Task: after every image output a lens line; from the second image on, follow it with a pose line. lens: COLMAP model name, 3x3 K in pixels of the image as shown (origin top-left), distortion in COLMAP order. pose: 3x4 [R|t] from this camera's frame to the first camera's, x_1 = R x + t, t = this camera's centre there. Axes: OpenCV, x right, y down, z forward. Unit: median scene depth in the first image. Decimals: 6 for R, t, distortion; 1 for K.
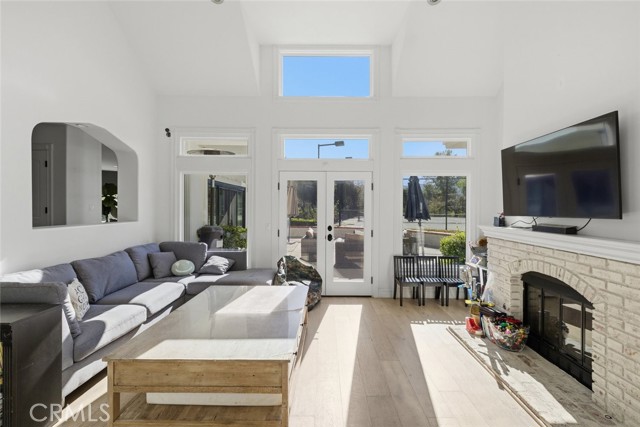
lens RADIAL K [[292.2, 0, 324.4], [0, 292.2, 209.6], [0, 0, 1]] dist [0.002350, -0.001272]
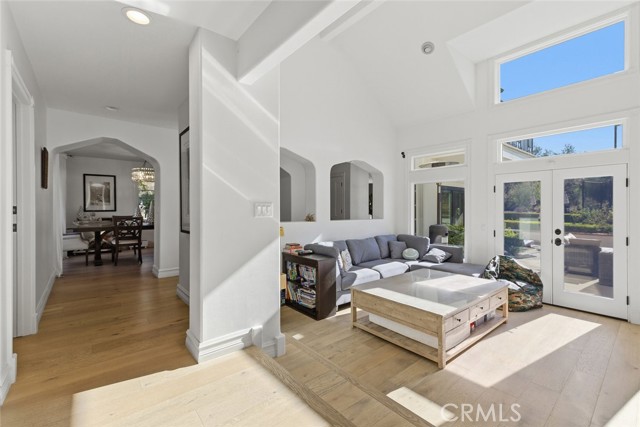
lens RADIAL K [[277.6, 0, 321.7], [0, 277.6, 213.1], [0, 0, 1]] dist [0.001134, 0.000048]
pose [[0.642434, 0.006491, -0.766314, 0.235092], [-0.004067, 0.999979, 0.005060, 0.004221], [0.766330, -0.000134, 0.642447, -0.141092]]
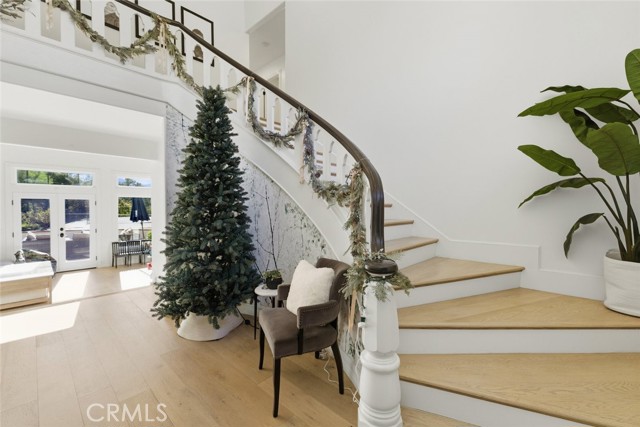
lens RADIAL K [[277.6, 0, 321.9], [0, 277.6, 208.9], [0, 0, 1]] dist [0.001134, 0.000048]
pose [[0.686353, -0.011529, 0.727177, -0.121234], [0.008855, 0.999933, 0.007496, -0.051595], [-0.727215, 0.001295, 0.686409, -1.192883]]
